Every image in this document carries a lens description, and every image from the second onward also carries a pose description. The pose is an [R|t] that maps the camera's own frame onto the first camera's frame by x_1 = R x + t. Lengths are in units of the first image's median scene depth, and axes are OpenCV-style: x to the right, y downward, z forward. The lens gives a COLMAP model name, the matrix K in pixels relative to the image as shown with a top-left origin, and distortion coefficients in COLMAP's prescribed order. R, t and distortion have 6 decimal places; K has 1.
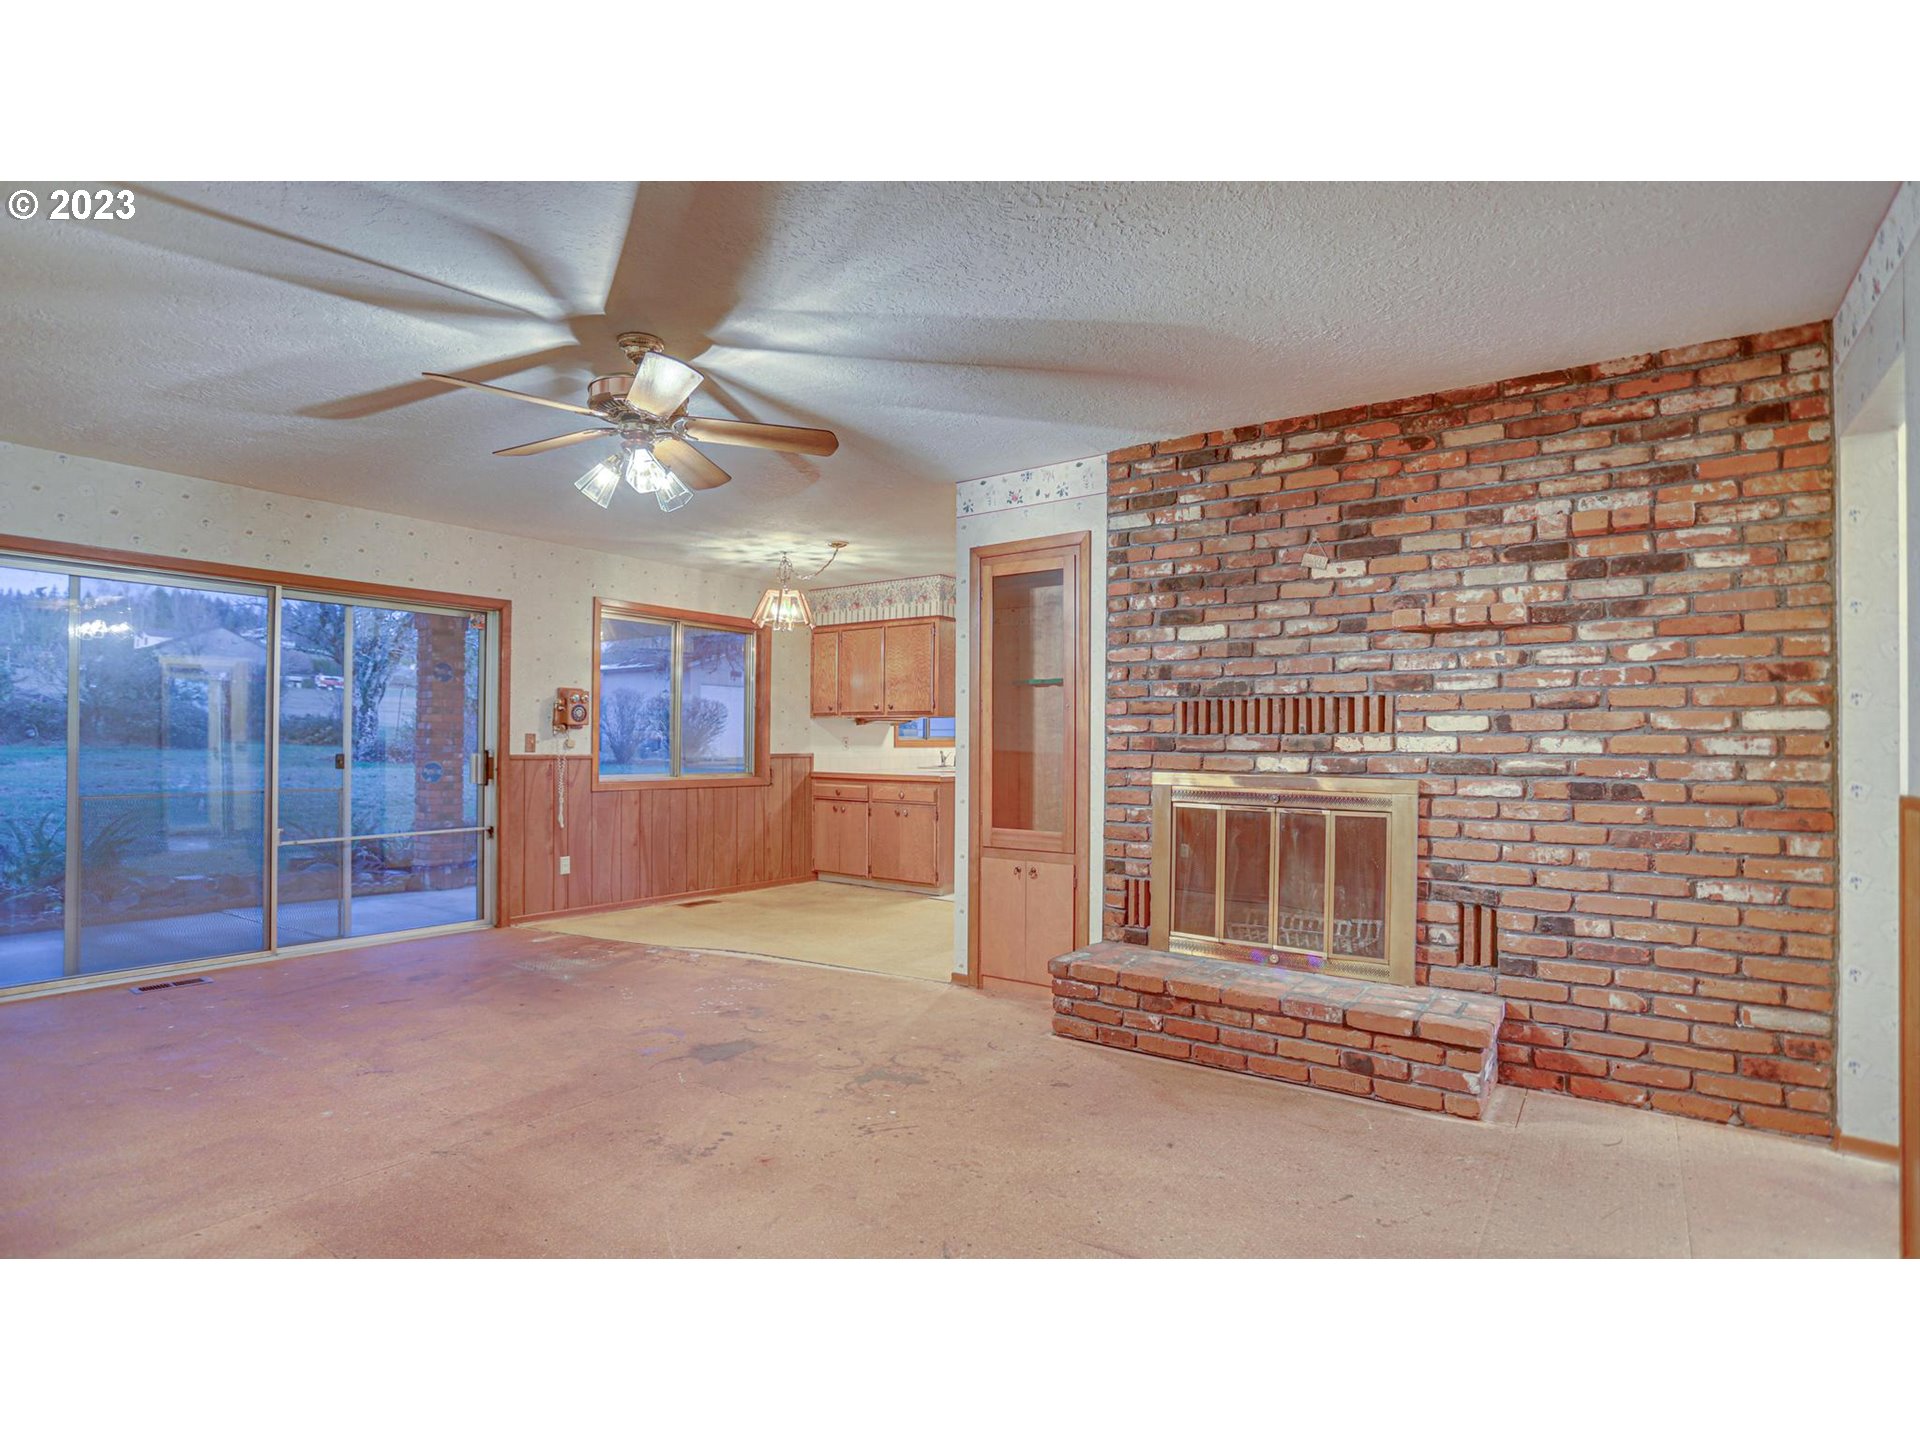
lens RADIAL K [[942.3, 0, 945.3], [0, 942.3, 721.0], [0, 0, 1]] dist [-0.039752, 0.008914]
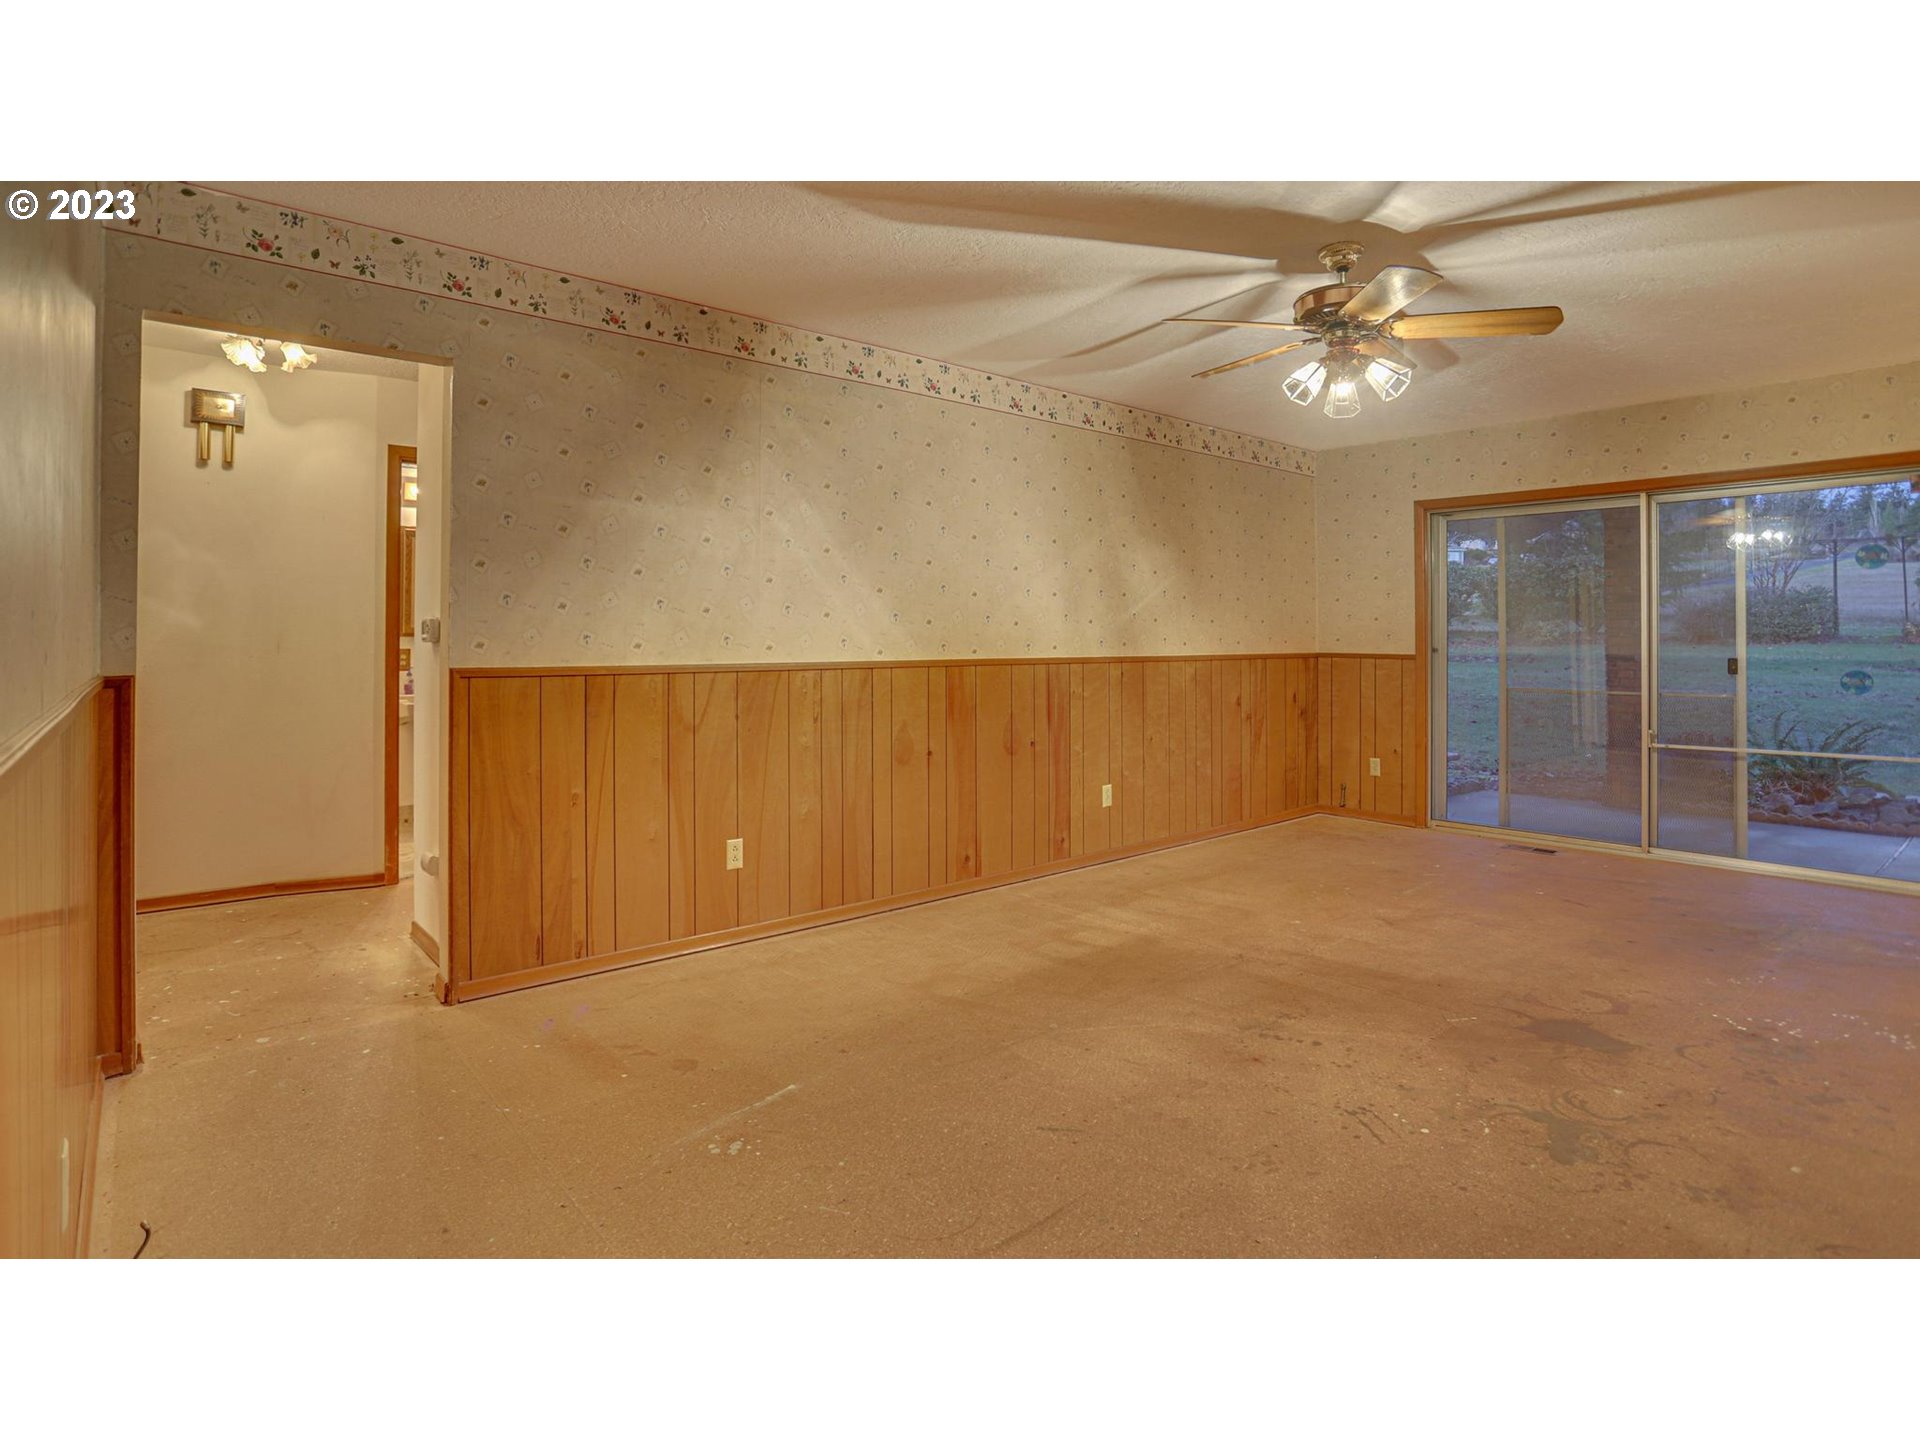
lens RADIAL K [[942.3, 0, 954.4], [0, 942.3, 713.8], [0, 0, 1]] dist [-0.039752, 0.008914]
pose [[-0.240930, 0.057327, -0.968848, 0.624480], [0.041452, 0.997951, 0.048741, 0.020554], [0.969657, -0.028418, -0.242813, 0.682680]]
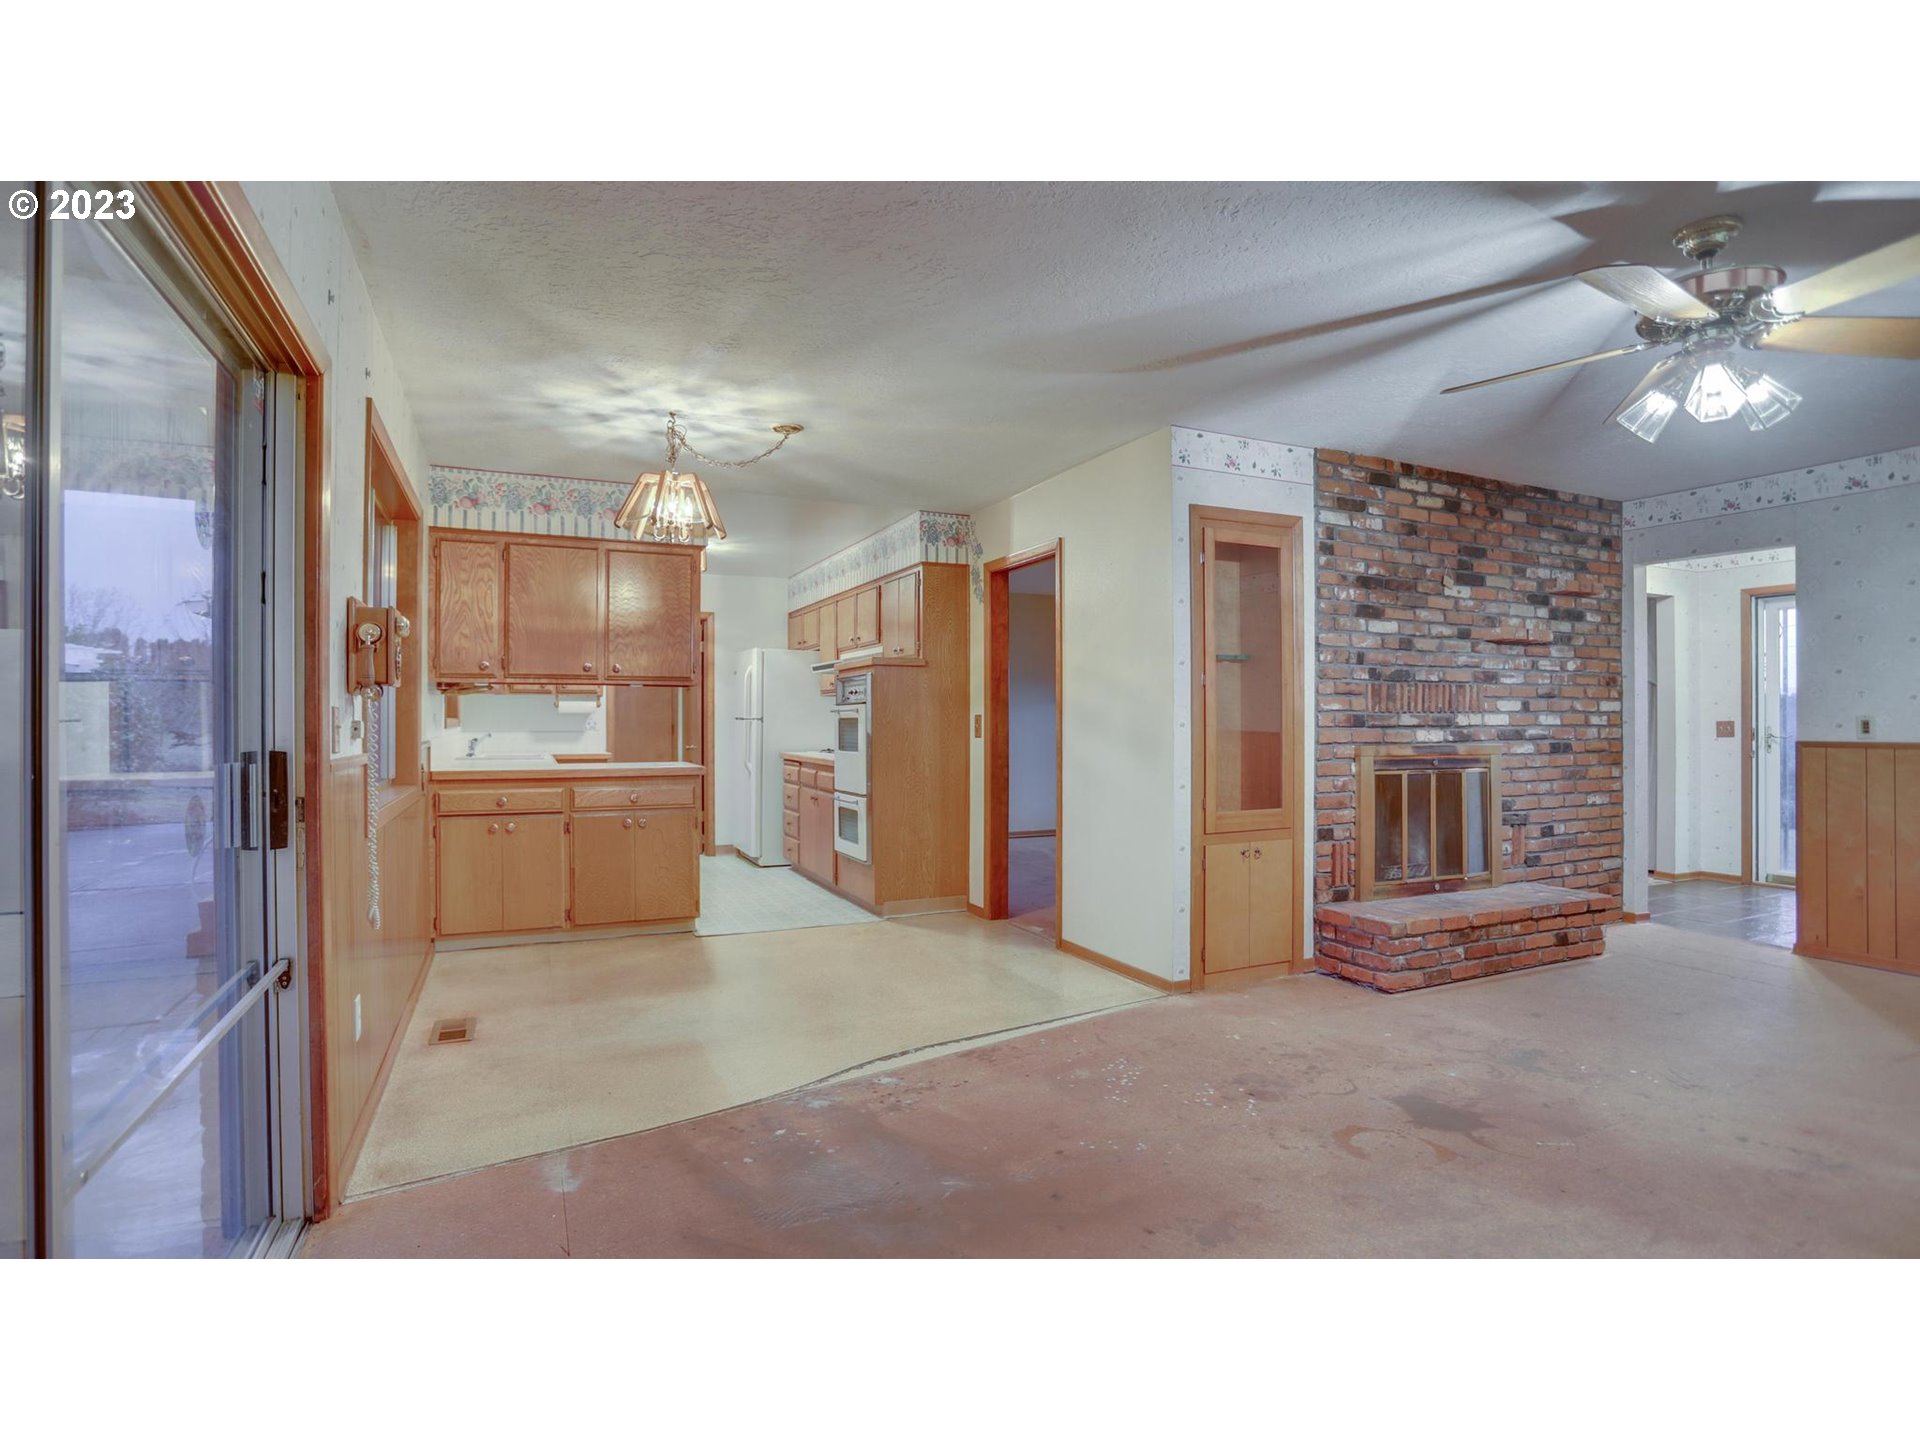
lens RADIAL K [[942.3, 0, 945.3], [0, 942.3, 711.5], [0, 0, 1]] dist [-0.039752, 0.008914]
pose [[0.488811, 0.003393, 0.872383, -1.110234], [-0.015648, 0.999866, 0.004879, 0.017334], [-0.872249, -0.016036, 0.488798, 0.978417]]
